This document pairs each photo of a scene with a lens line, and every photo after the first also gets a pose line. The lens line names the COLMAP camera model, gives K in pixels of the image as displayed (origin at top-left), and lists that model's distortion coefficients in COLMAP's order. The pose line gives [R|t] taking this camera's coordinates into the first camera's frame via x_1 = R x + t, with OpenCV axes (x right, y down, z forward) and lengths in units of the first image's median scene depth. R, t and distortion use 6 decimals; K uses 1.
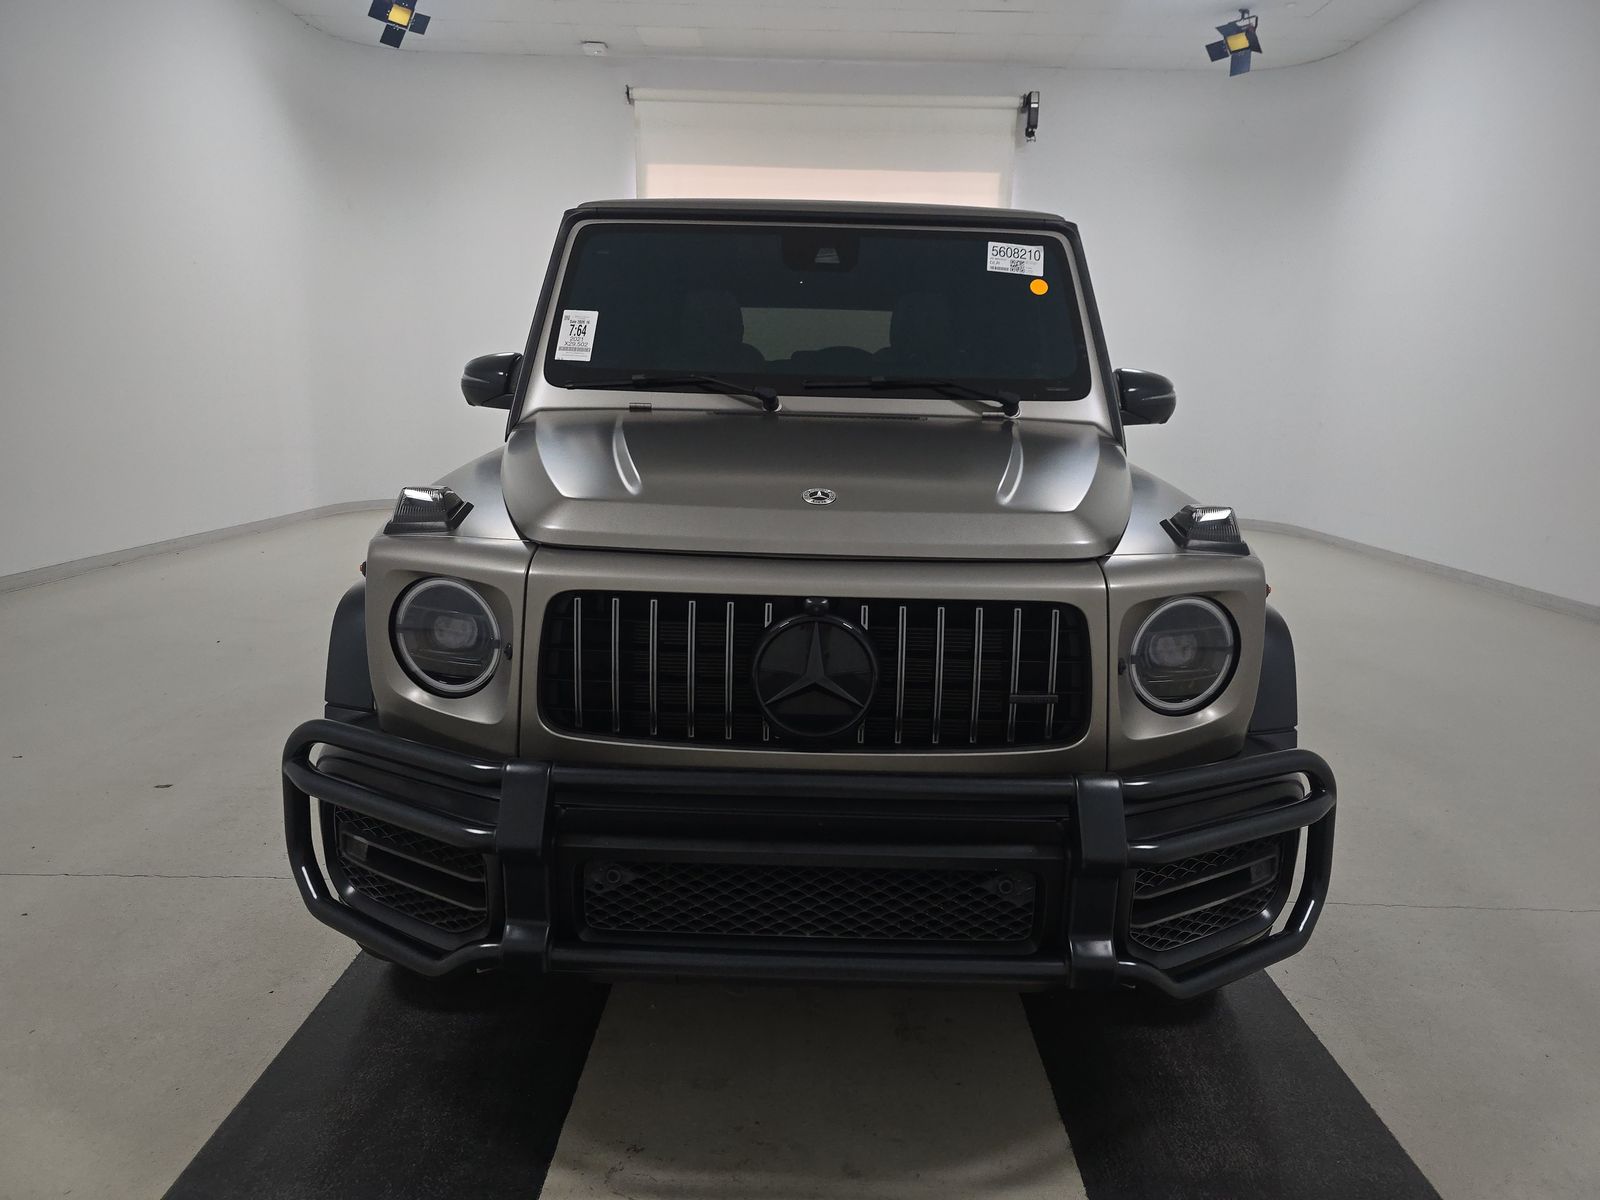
lens RADIAL K [[1095.2, 0, 804.8], [0, 1095.2, 562.1], [0, 0, 1]] dist [0.051001, -0.048817]
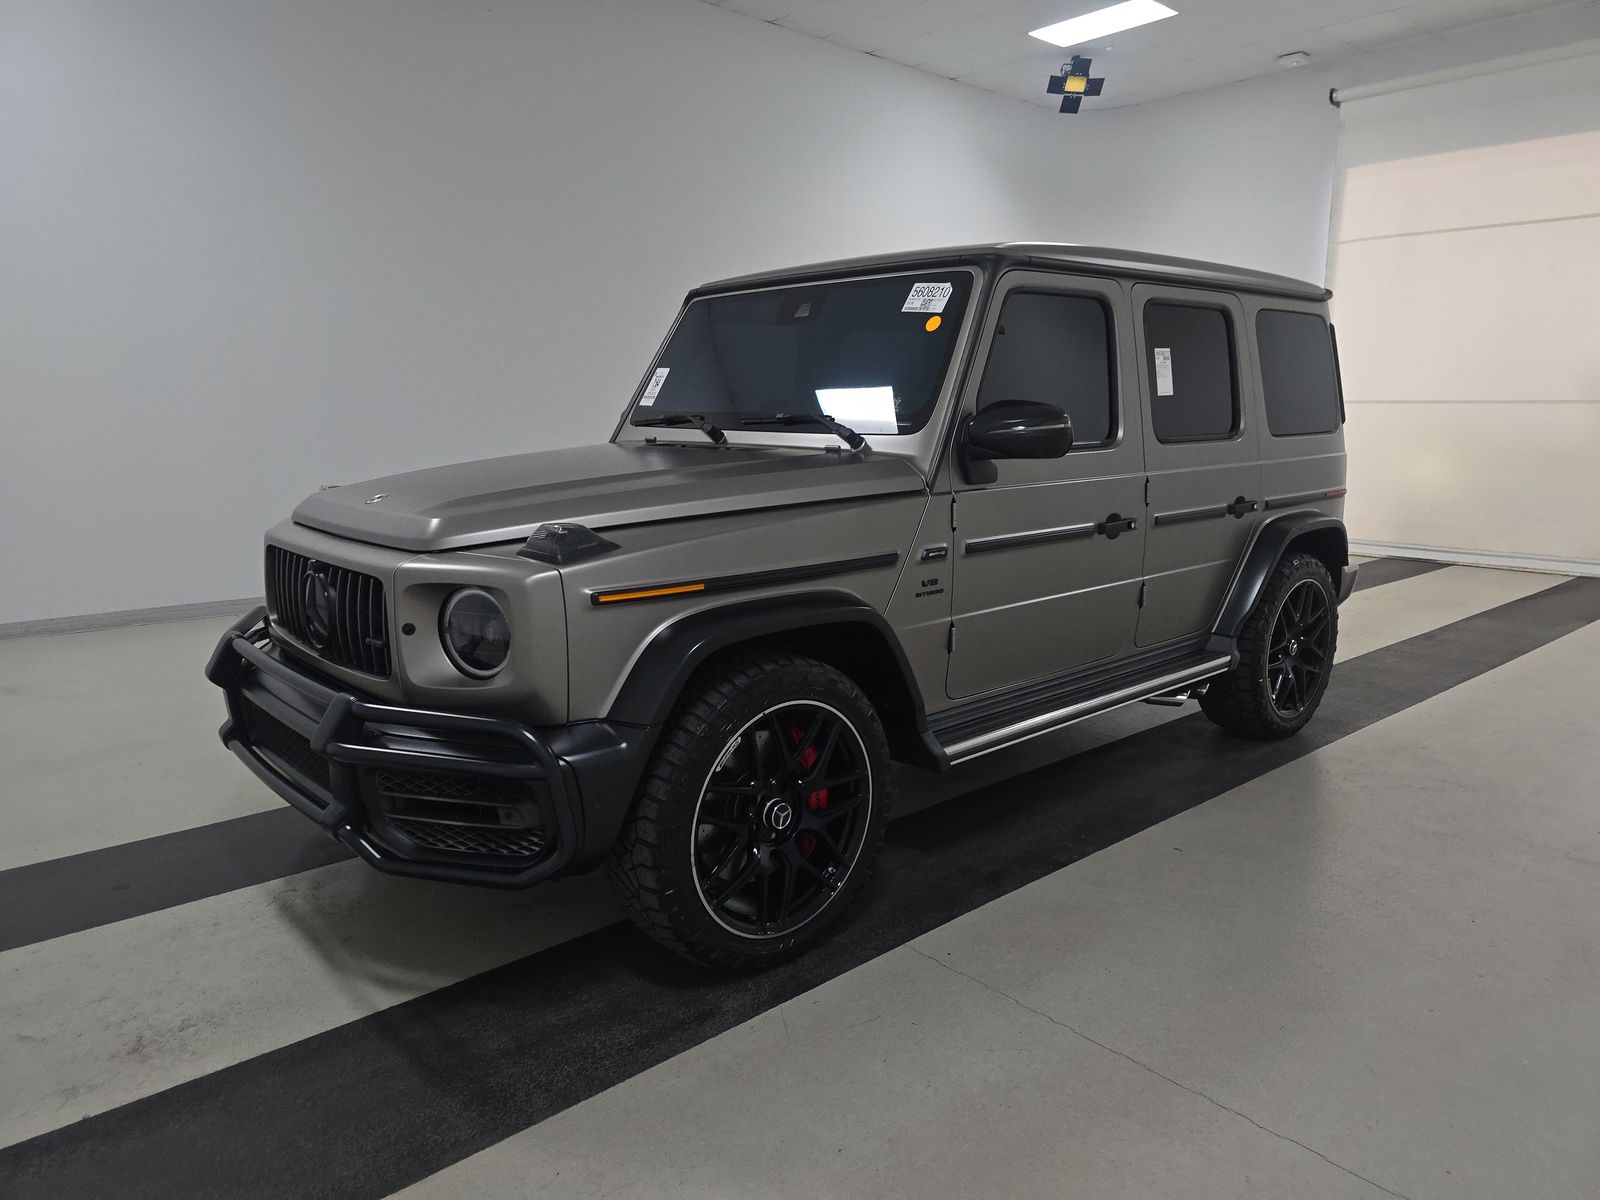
lens RADIAL K [[1095.2, 0, 804.8], [0, 1095.2, 562.1], [0, 0, 1]] dist [0.051001, -0.048817]
pose [[0.666053, 0.084917, -0.741055, 0.896671], [-0.101617, 0.994566, 0.022635, -0.039452], [0.738951, 0.060228, 0.671062, 0.235535]]
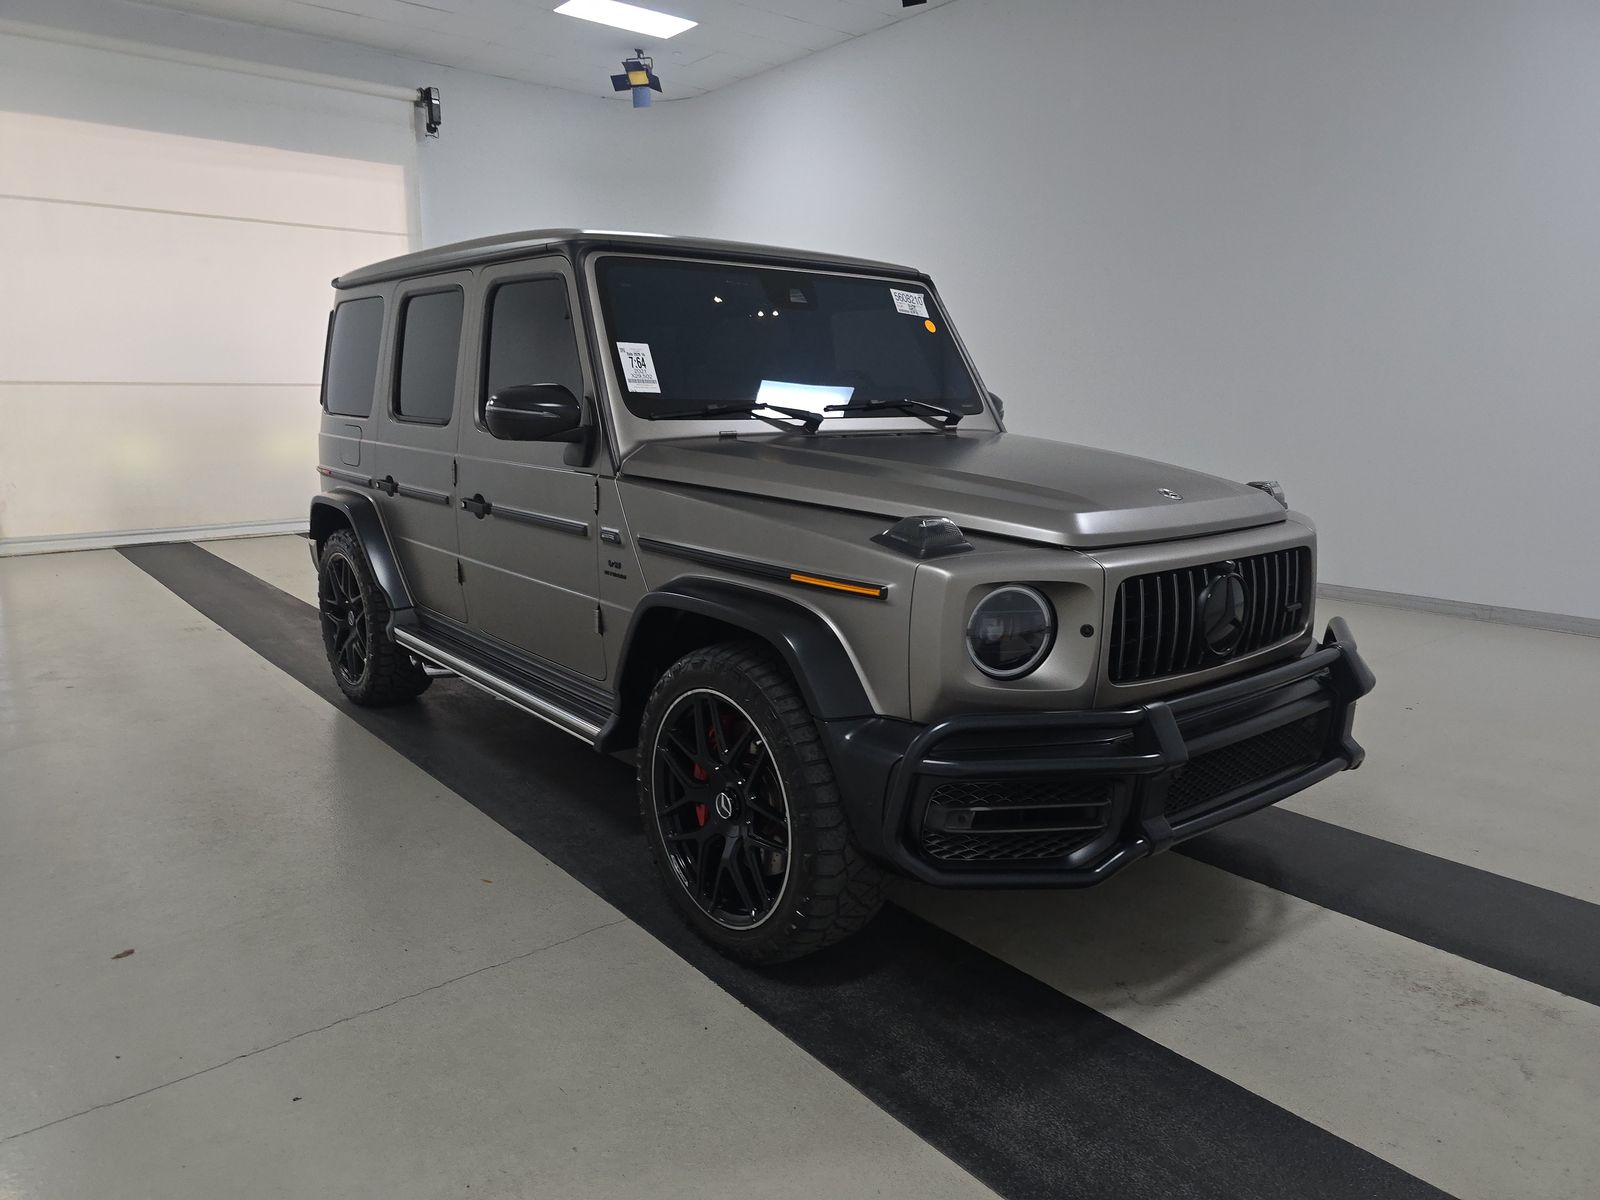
lens RADIAL K [[1095.2, 0, 804.8], [0, 1095.2, 562.1], [0, 0, 1]] dist [0.051001, -0.048817]
pose [[0.765785, -0.121150, 0.631583, -0.735383], [0.112749, 0.992176, 0.053612, -0.060374], [-0.633136, 0.030155, 0.773453, 0.104410]]
